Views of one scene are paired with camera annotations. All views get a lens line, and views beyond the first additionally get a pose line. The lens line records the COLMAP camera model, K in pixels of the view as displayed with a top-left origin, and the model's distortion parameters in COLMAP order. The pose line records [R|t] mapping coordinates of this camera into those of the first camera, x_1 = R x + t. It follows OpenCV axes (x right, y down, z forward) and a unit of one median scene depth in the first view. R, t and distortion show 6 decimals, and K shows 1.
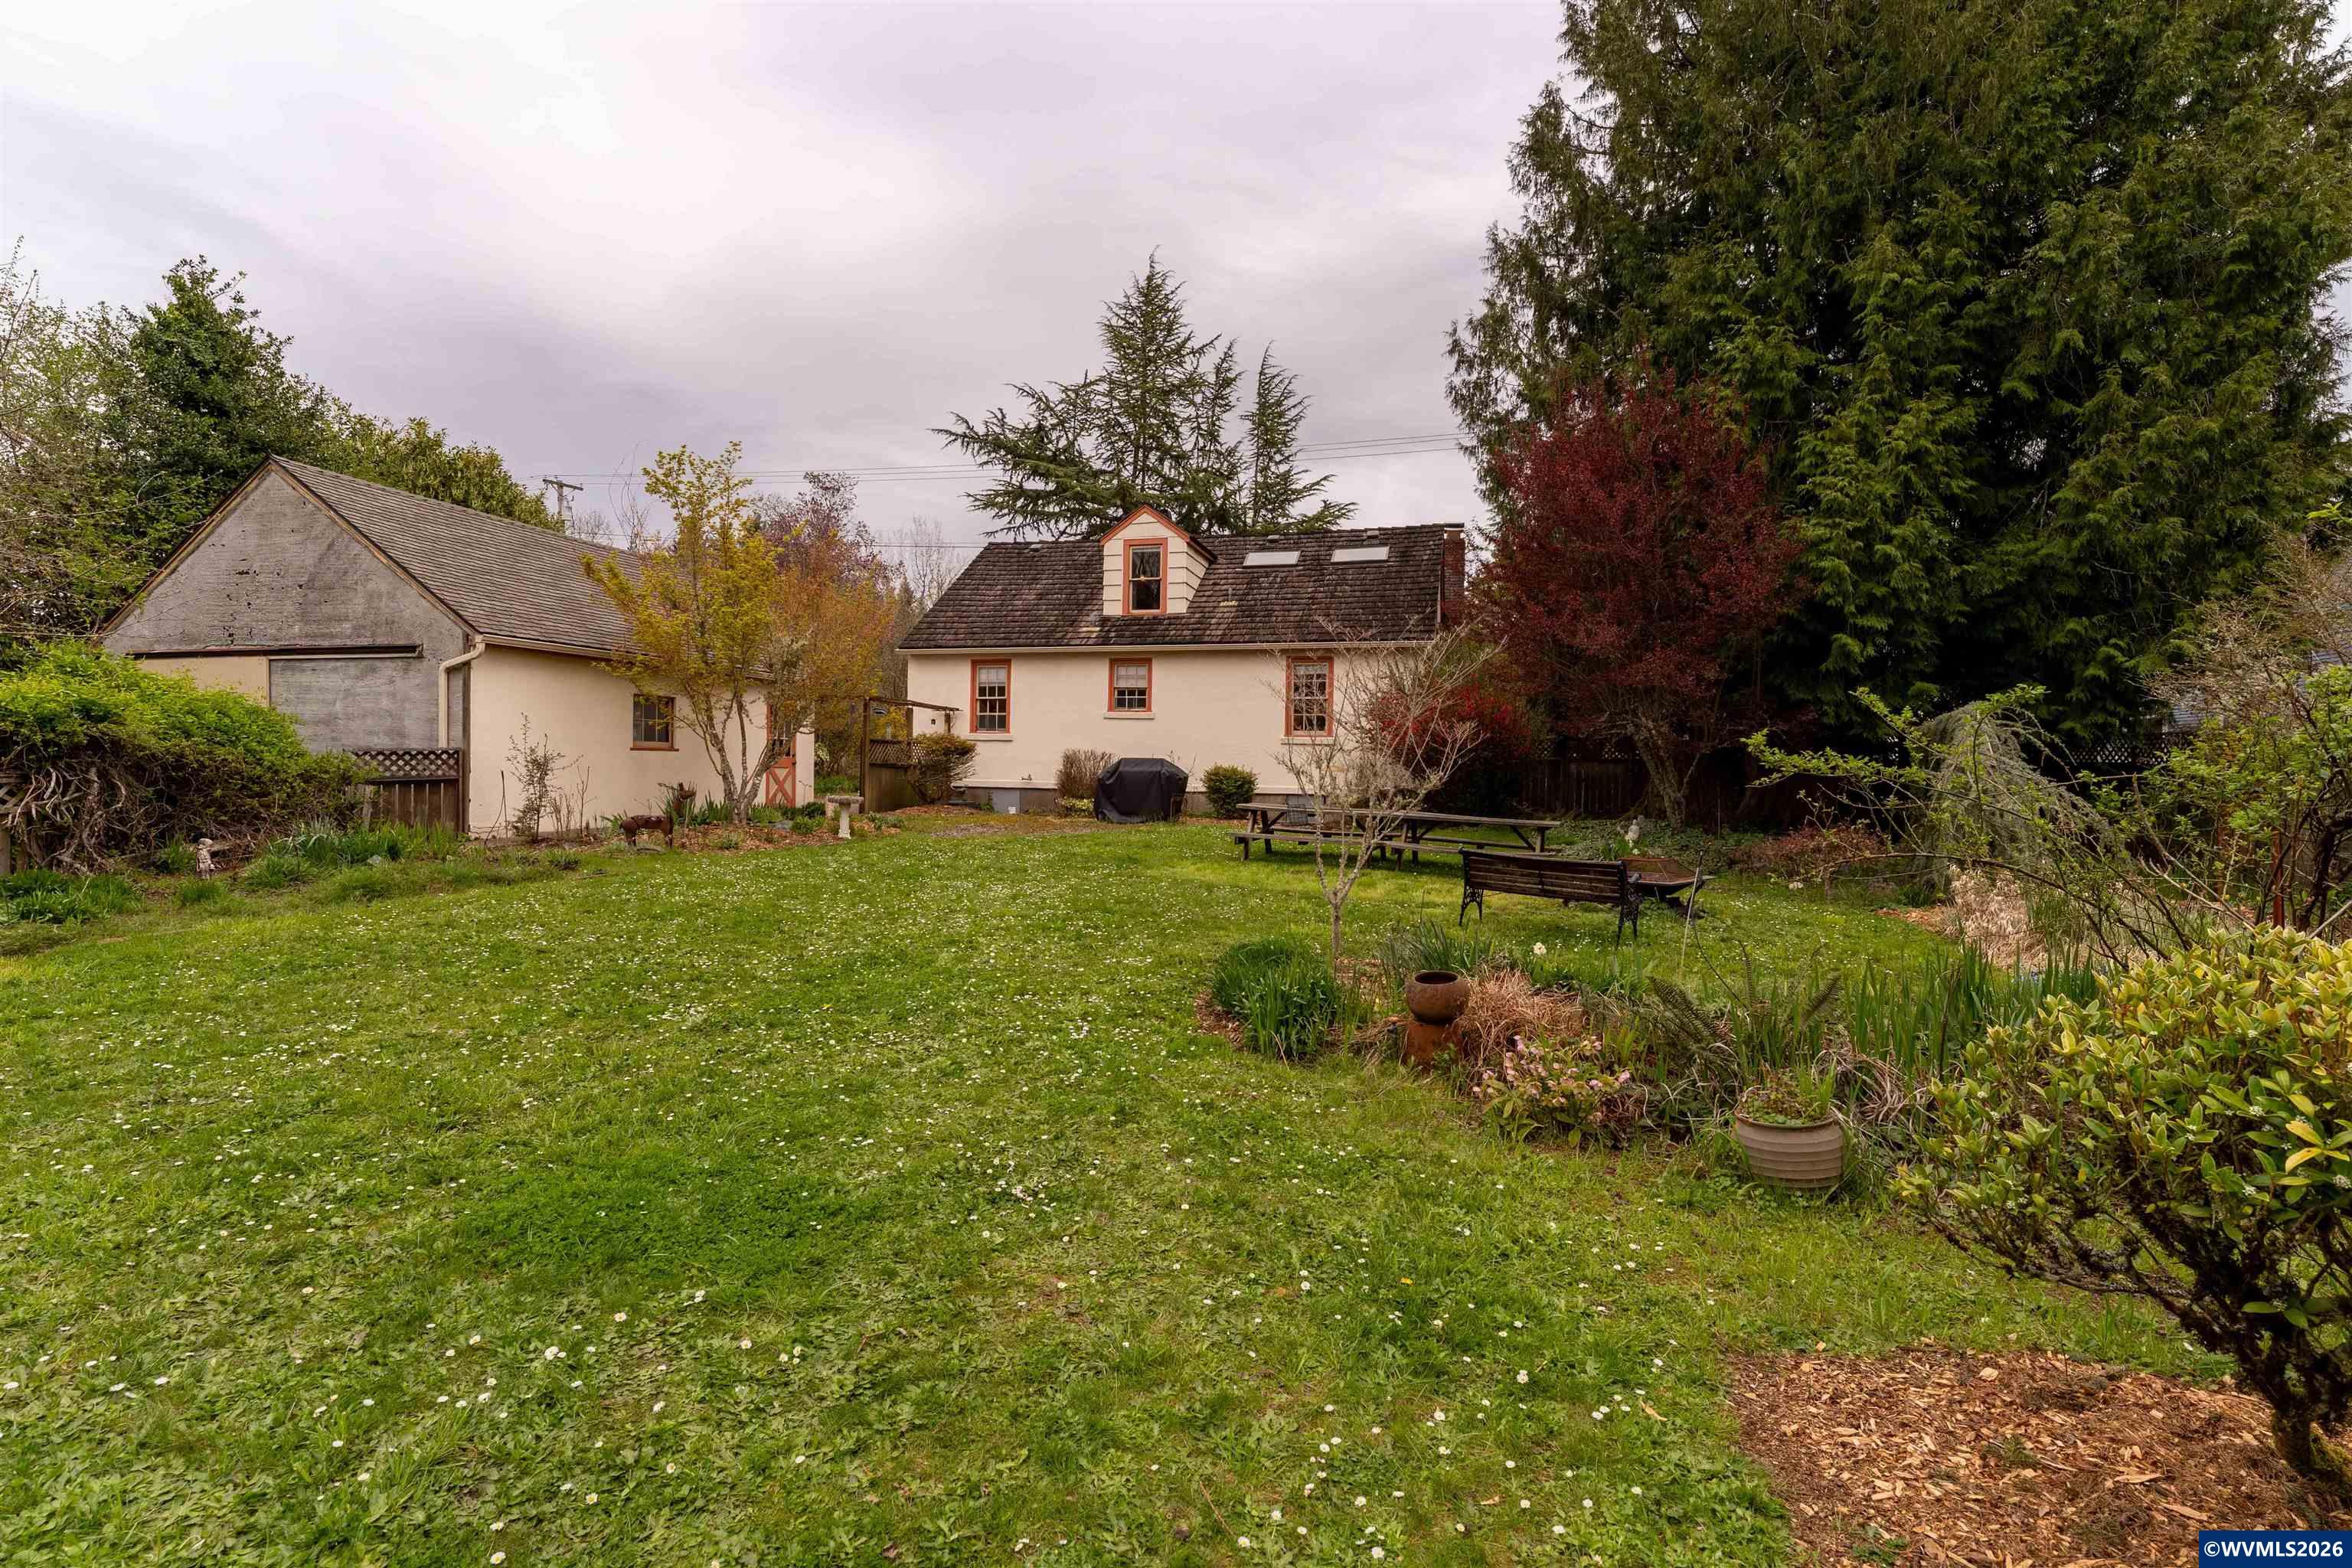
lens RADIAL K [[1077.8, 0, 1176.0], [0, 1077.8, 784.0], [0, 0, 1]] dist [-0.010007, -0.000051]
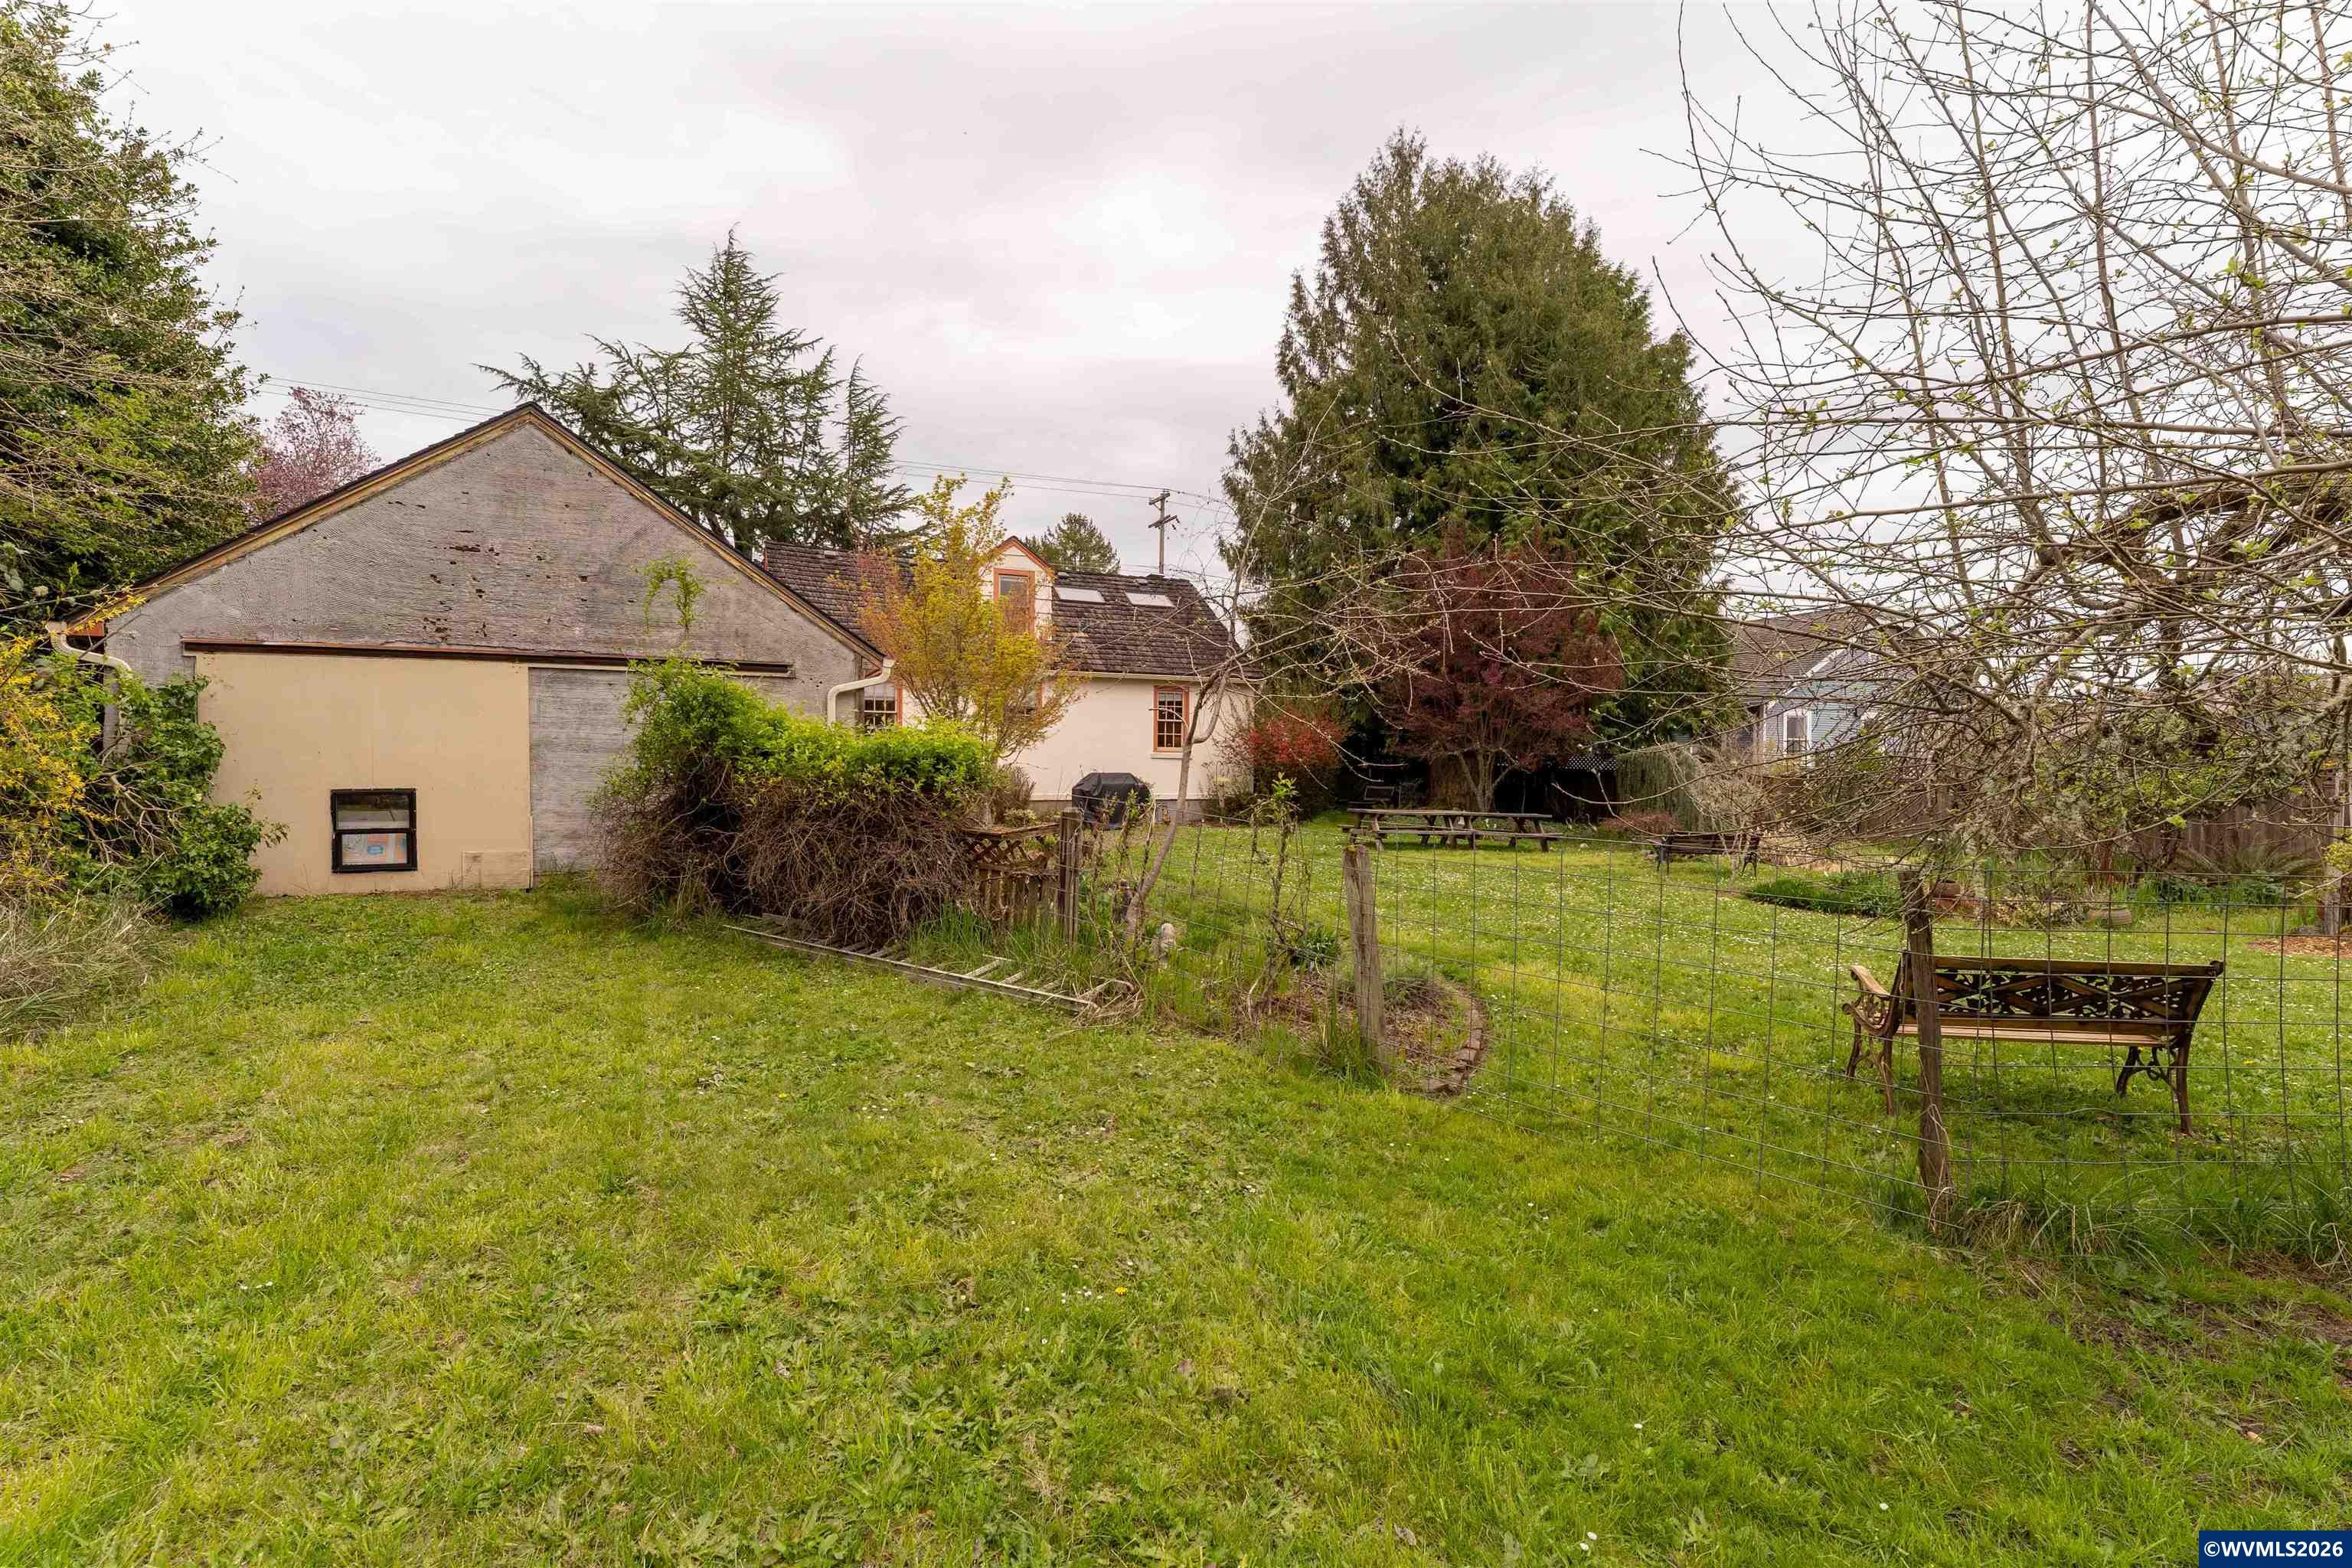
lens RADIAL K [[1077.8, 0, 1176.0], [0, 1077.8, 784.0], [0, 0, 1]] dist [-0.010007, -0.000051]
pose [[0.751205, -0.024021, 0.659631, -0.658981], [0.020640, 0.999704, 0.012898, -0.021832], [-0.659746, 0.003926, 0.751479, 0.073638]]
